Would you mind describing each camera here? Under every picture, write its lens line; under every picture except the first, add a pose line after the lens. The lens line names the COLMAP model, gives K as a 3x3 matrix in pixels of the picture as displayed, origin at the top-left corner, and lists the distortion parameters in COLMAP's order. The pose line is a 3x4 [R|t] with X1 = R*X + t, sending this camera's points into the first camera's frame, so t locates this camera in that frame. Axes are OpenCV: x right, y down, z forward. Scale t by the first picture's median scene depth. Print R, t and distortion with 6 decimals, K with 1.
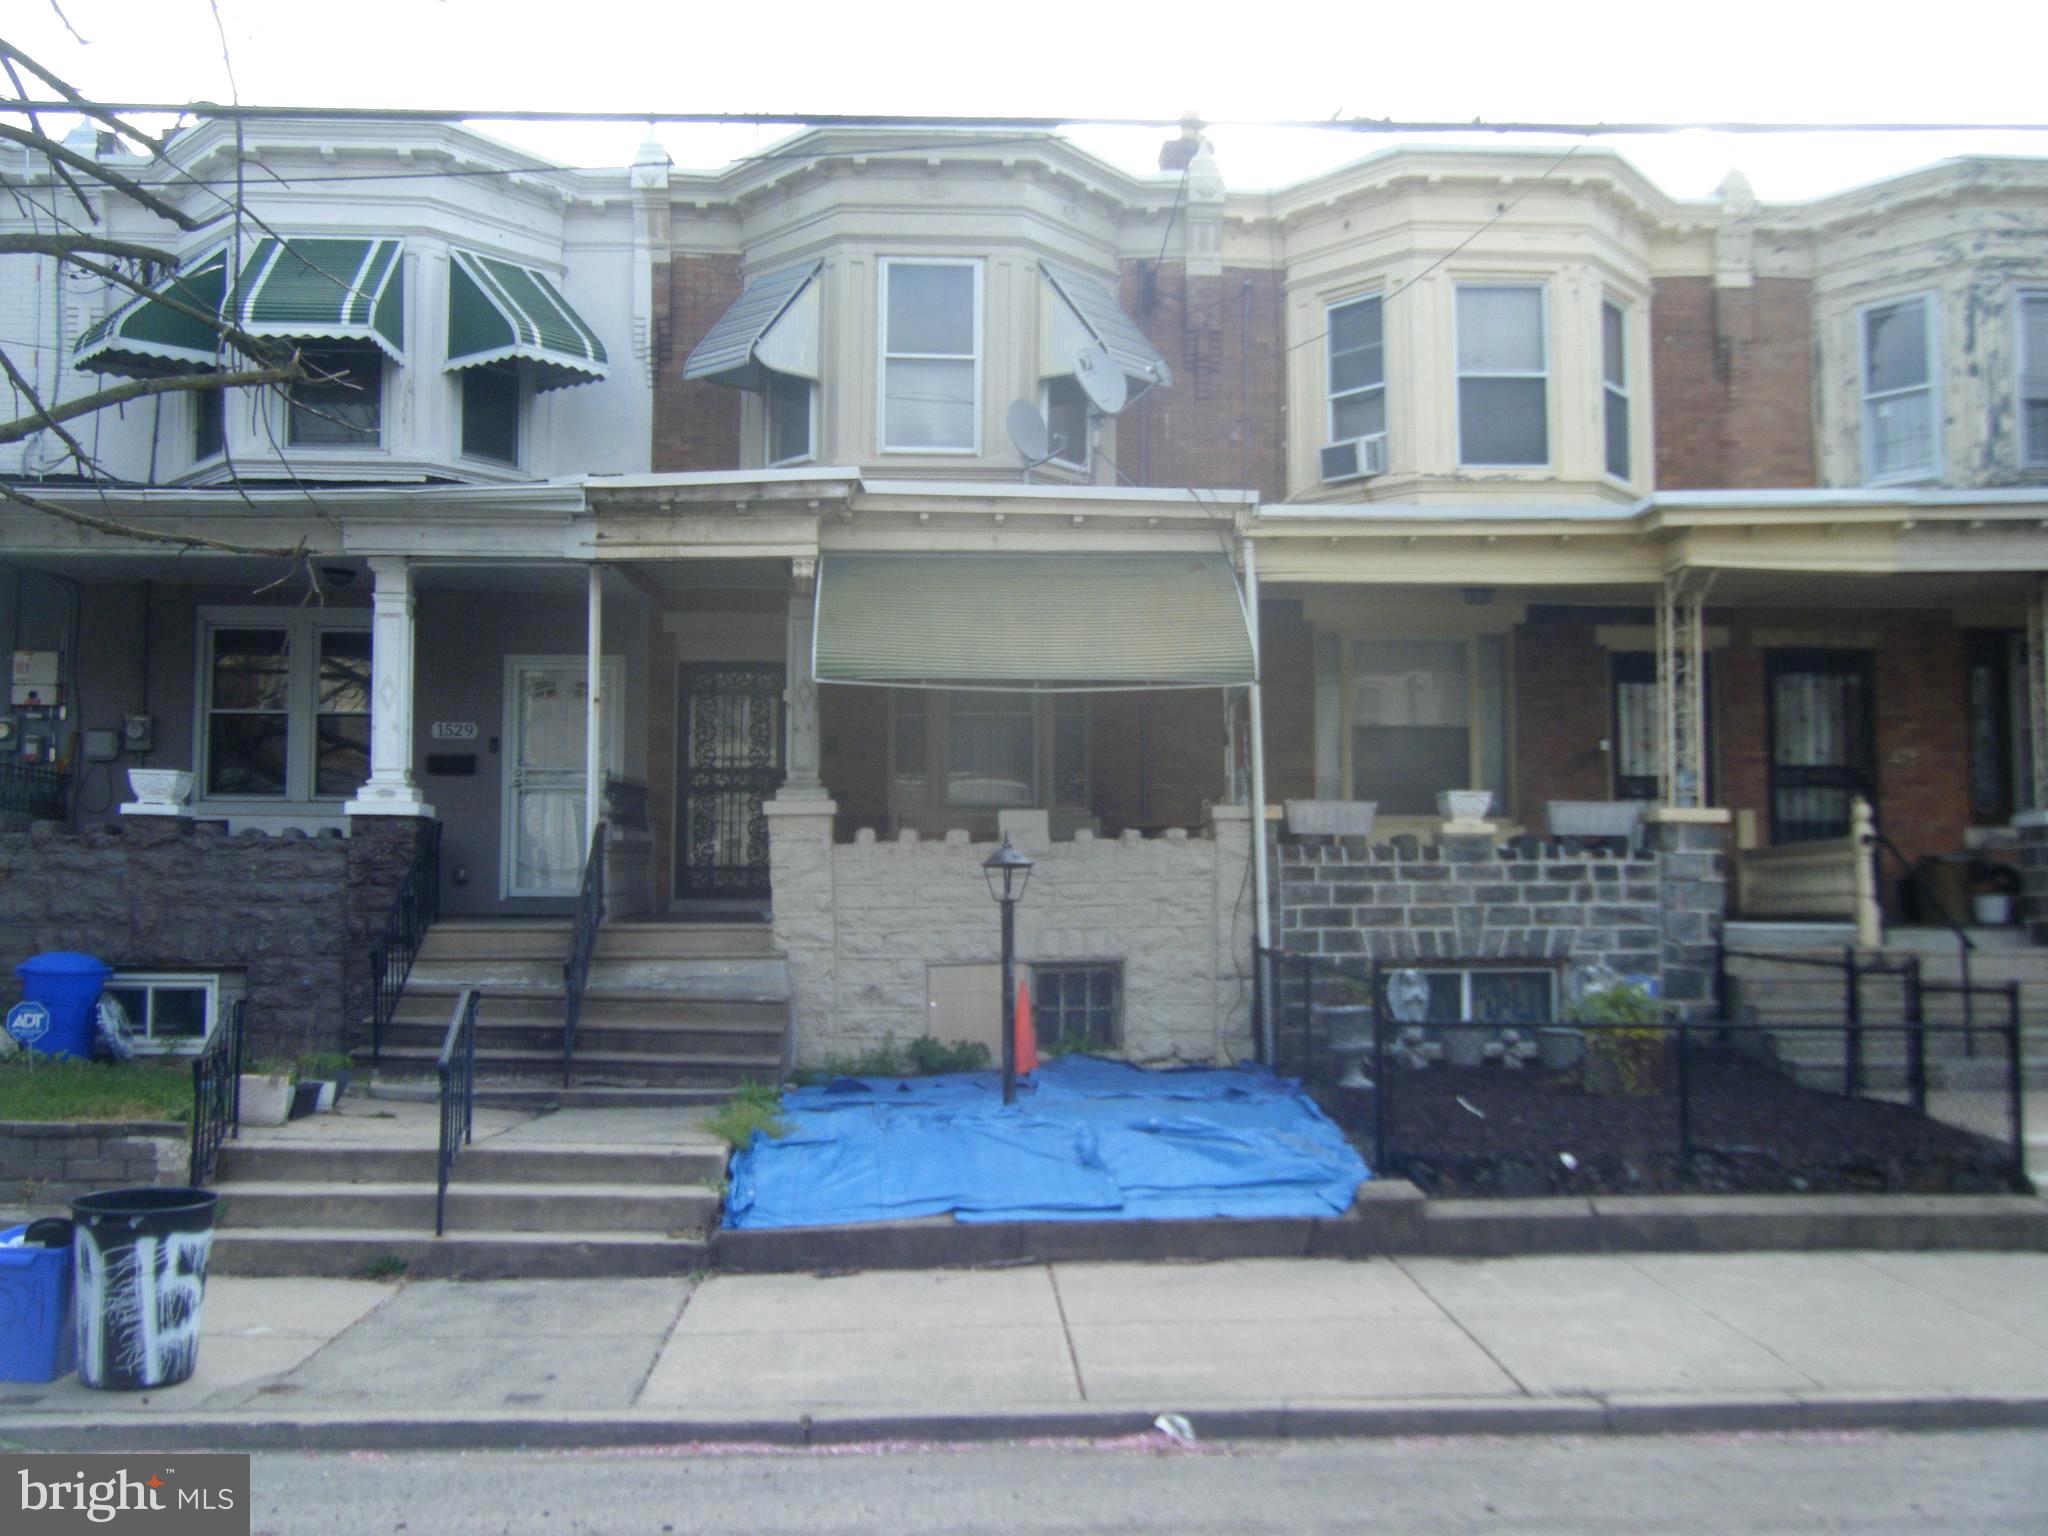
lens RADIAL K [[2107.4, 0, 1029.2], [0, 2107.4, 772.3], [0, 0, 1]] dist [-0.007122, 0.000000]
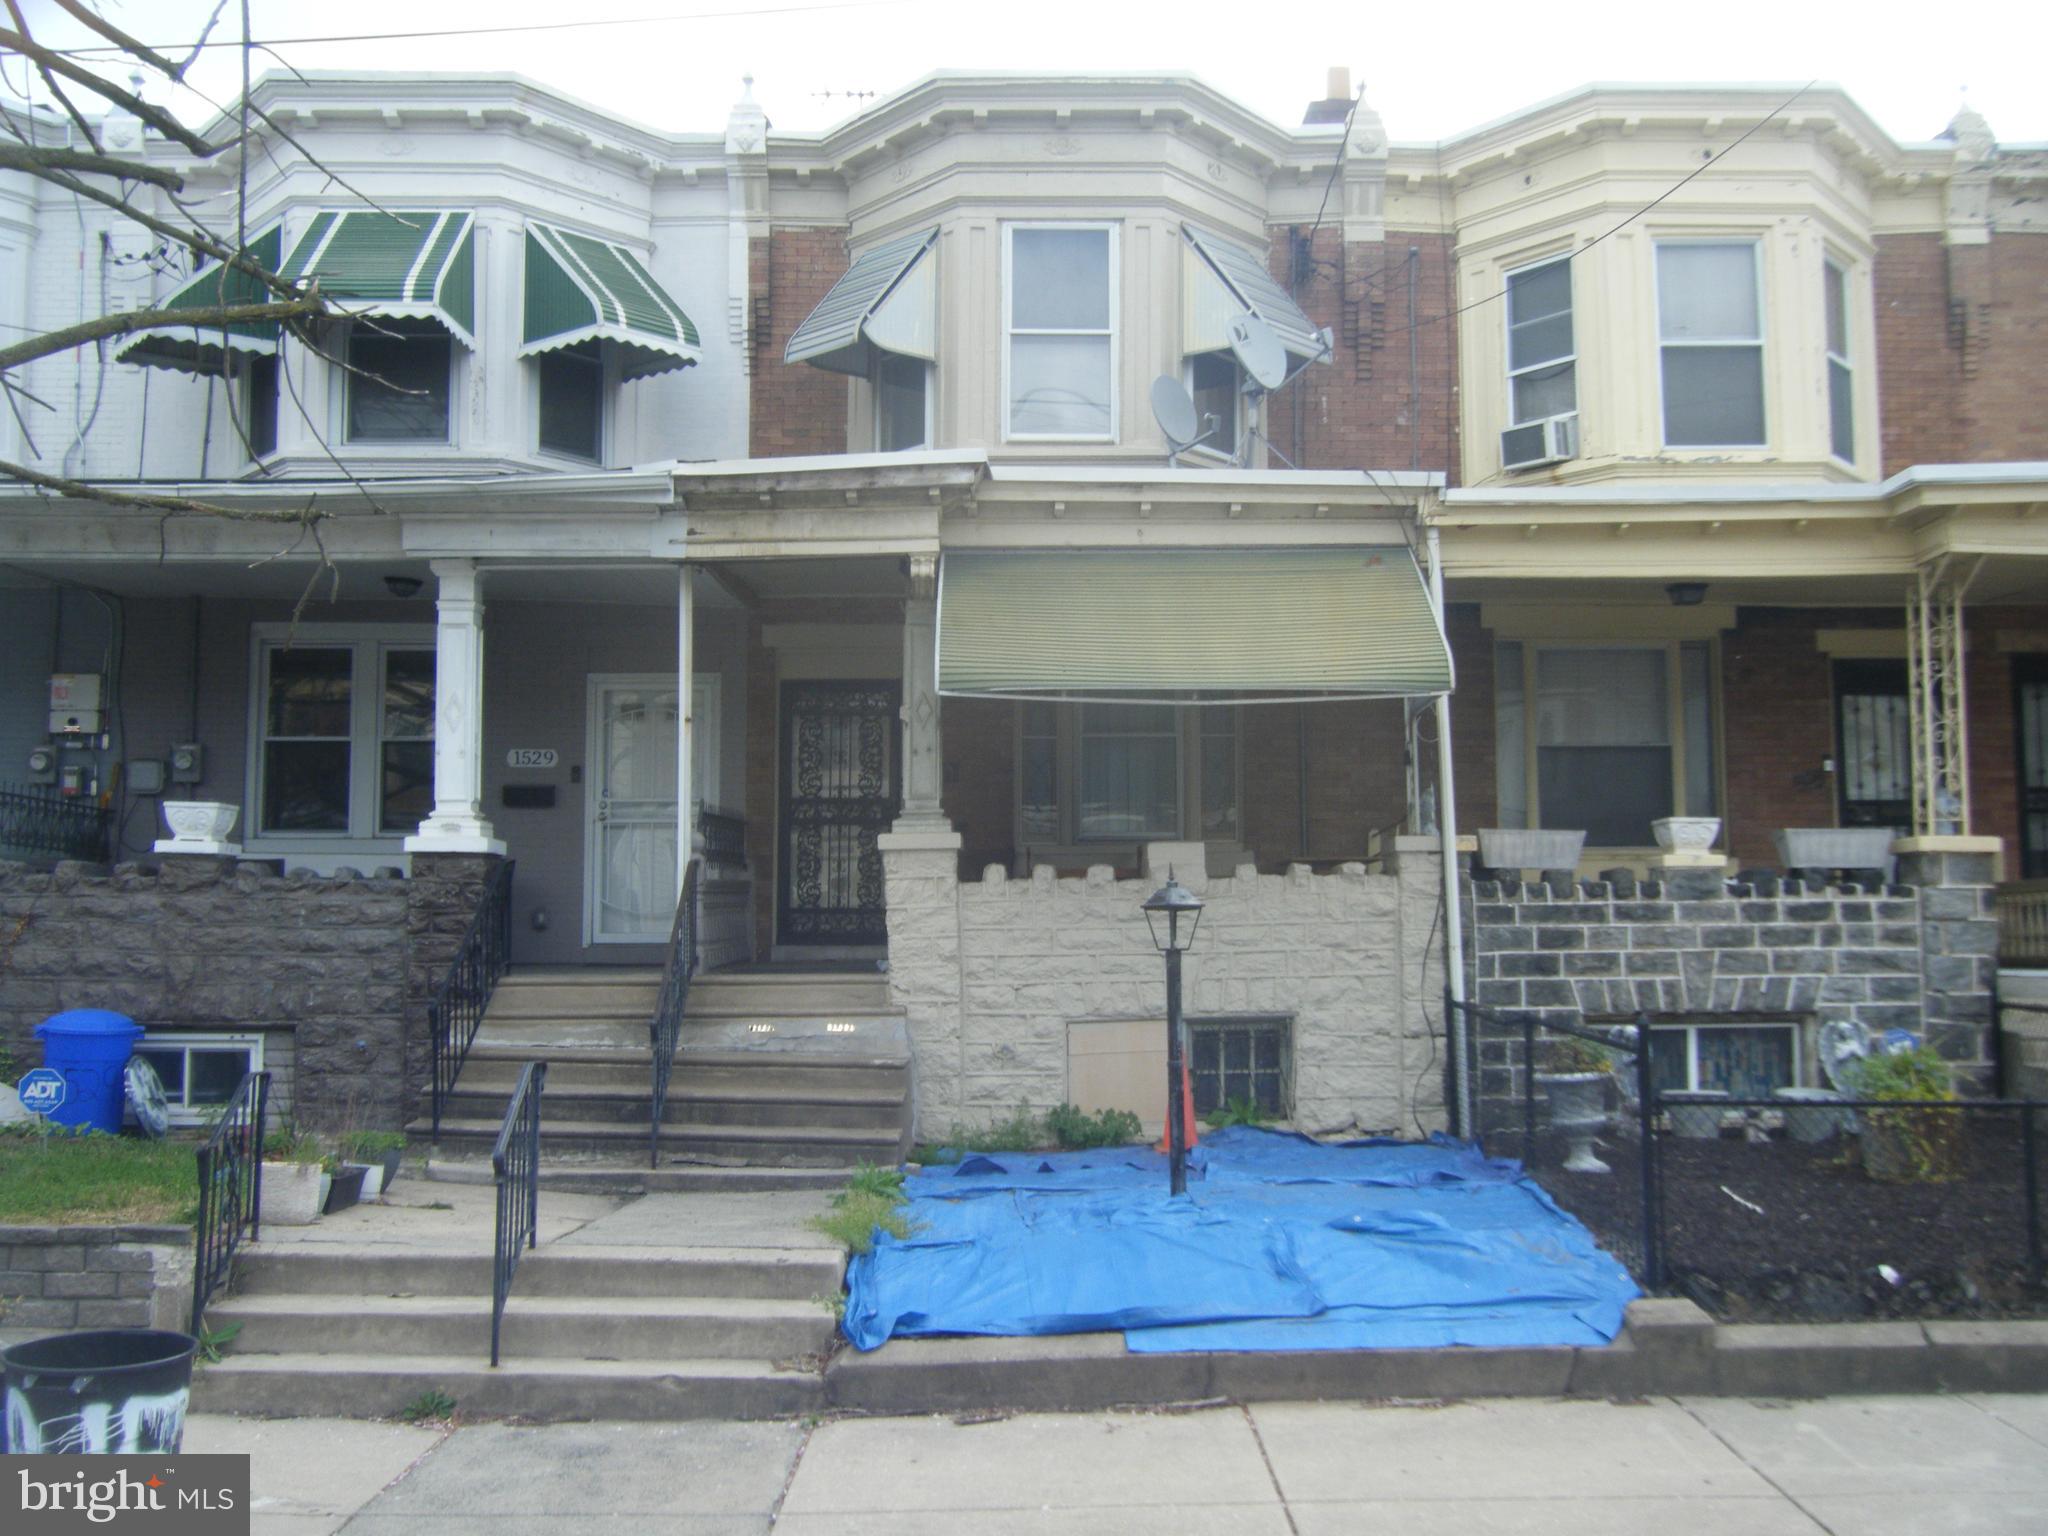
lens RADIAL K [[2107.4, 0, 1020.3], [0, 2107.4, 761.1], [0, 0, 1]] dist [-0.007122, 0.000000]
pose [[0.998753, -0.007621, -0.049349, -0.023470], [0.006473, 0.999706, -0.023385, 0.004220], [0.049513, 0.023036, 0.998508, 0.128211]]
